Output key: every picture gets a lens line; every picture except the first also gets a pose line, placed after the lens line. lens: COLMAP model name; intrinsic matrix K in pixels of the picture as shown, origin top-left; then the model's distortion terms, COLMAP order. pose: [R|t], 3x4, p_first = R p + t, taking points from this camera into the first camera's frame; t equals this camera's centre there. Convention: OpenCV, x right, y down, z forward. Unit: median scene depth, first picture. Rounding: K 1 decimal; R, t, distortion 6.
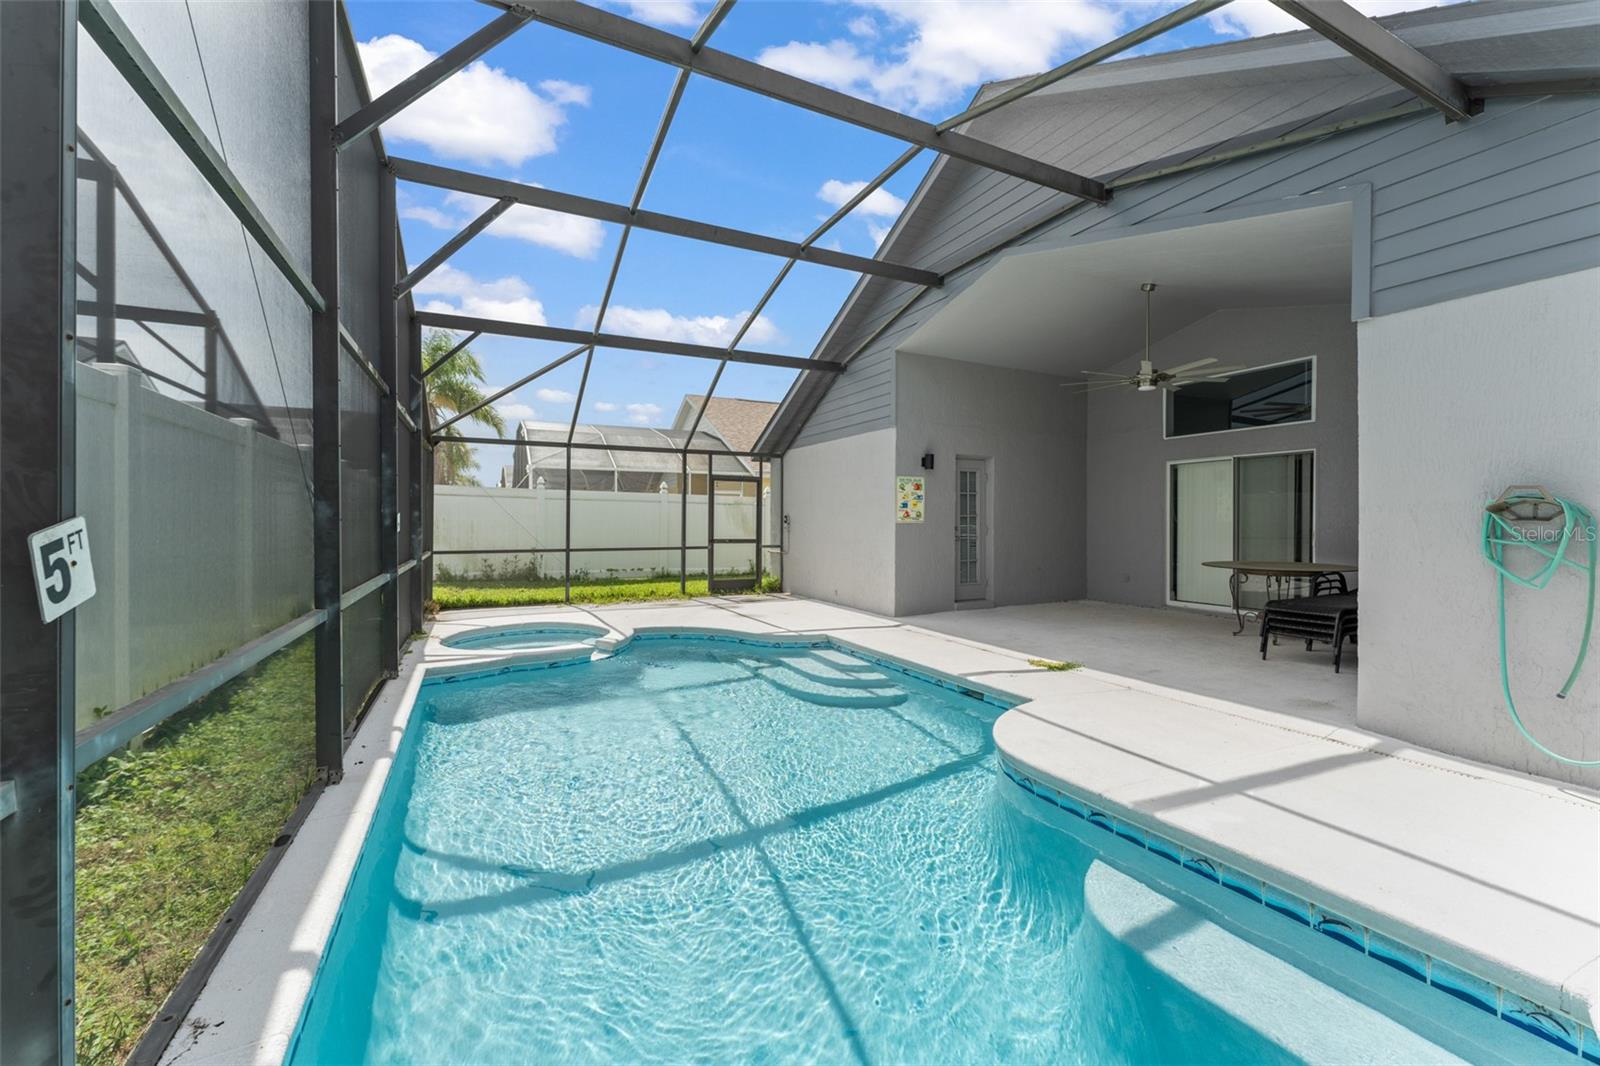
lens RADIAL K [[633.3, 0, 796.7], [0, 633.3, 524.1], [0, 0, 1]] dist [0.000126, 0.000036]
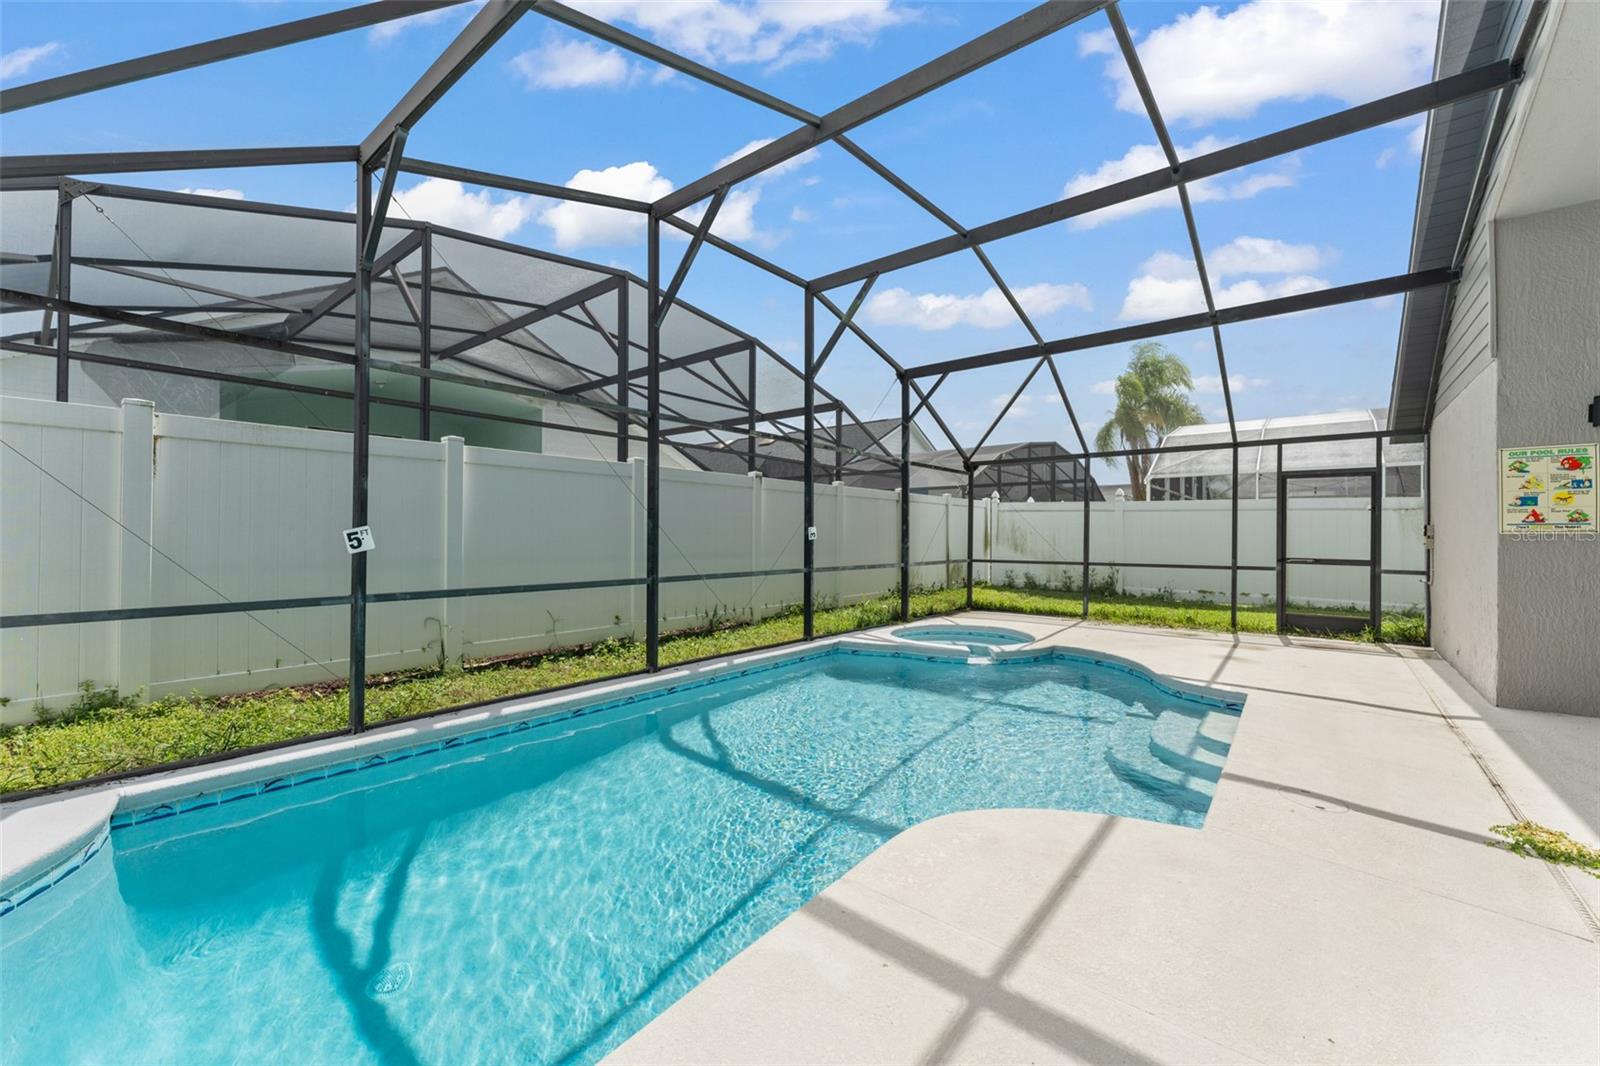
lens RADIAL K [[640.2, 0, 793.1], [0, 640.2, 533.5], [0, 0, 1]] dist [-0.000062, -0.000224]
pose [[0.410263, -0.003336, -0.911961, 0.360566], [-0.006279, 0.999959, -0.006483, 0.004431], [0.911946, 0.008386, 0.410225, 0.193634]]
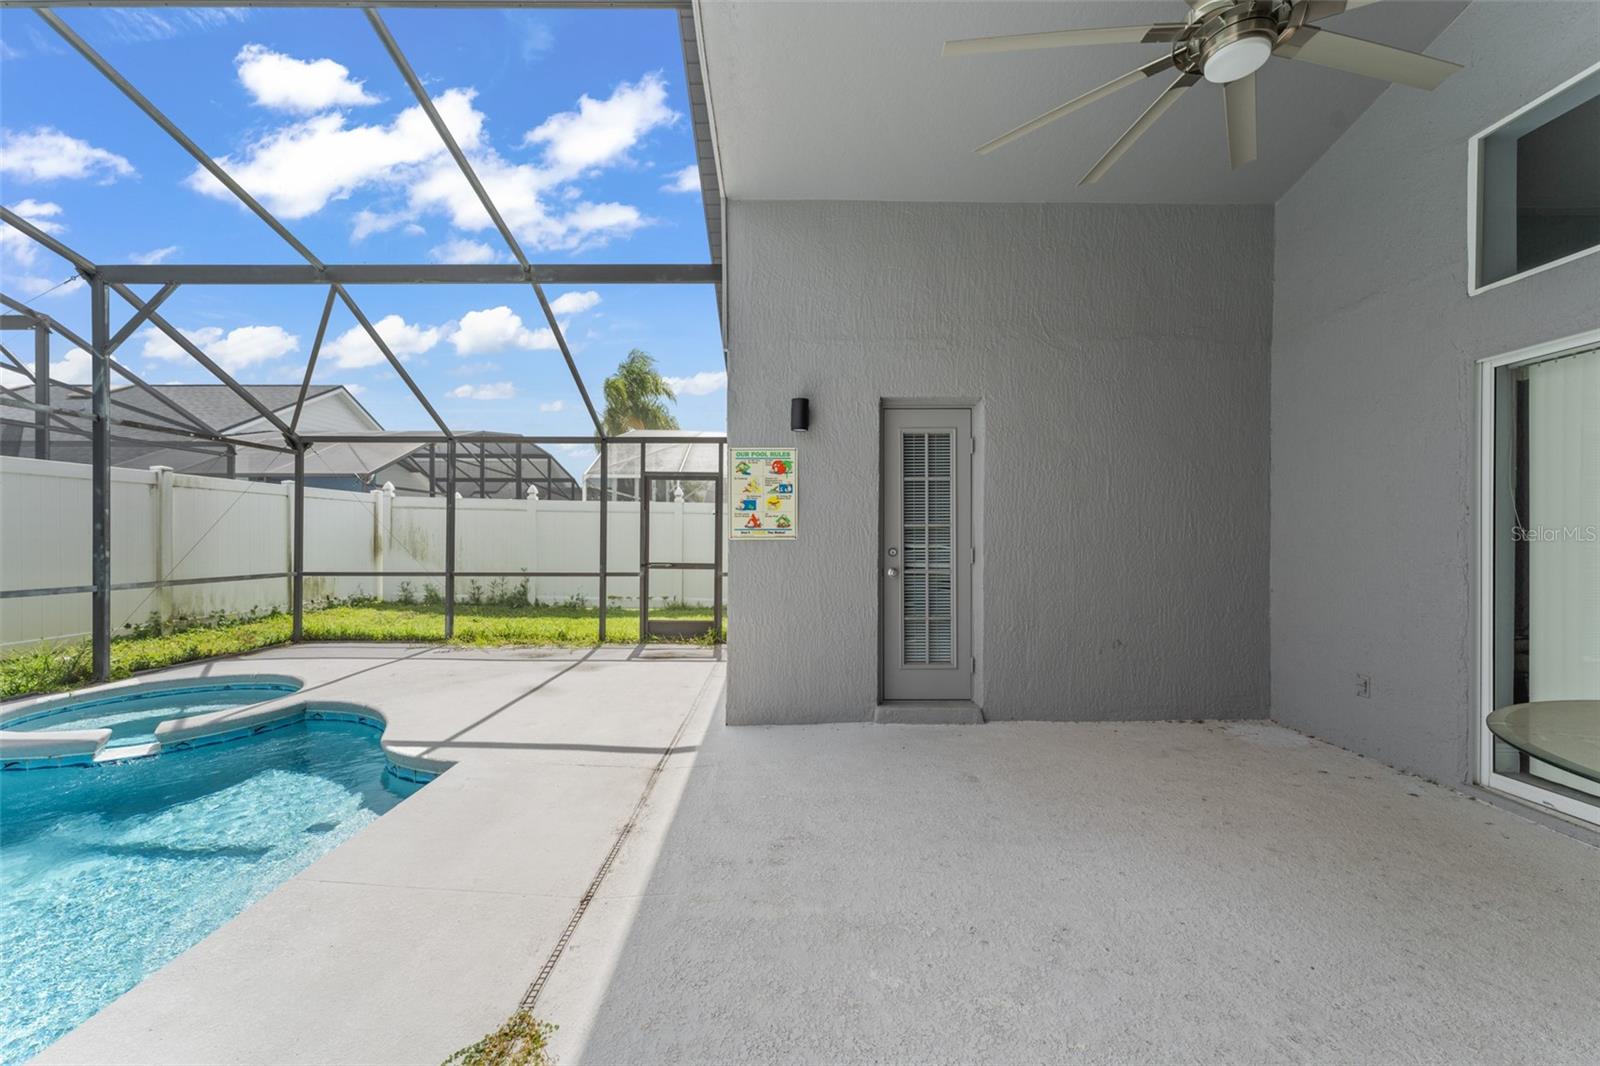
lens RADIAL K [[640.9, 0, 794.7], [0, 640.9, 541.8], [0, 0, 1]] dist [-0.001911, 0.000141]
pose [[0.896949, 0.003360, -0.442121, 0.378886], [-0.003183, 0.999994, 0.001142, -0.000877], [0.442123, 0.000383, 0.896955, 0.496356]]
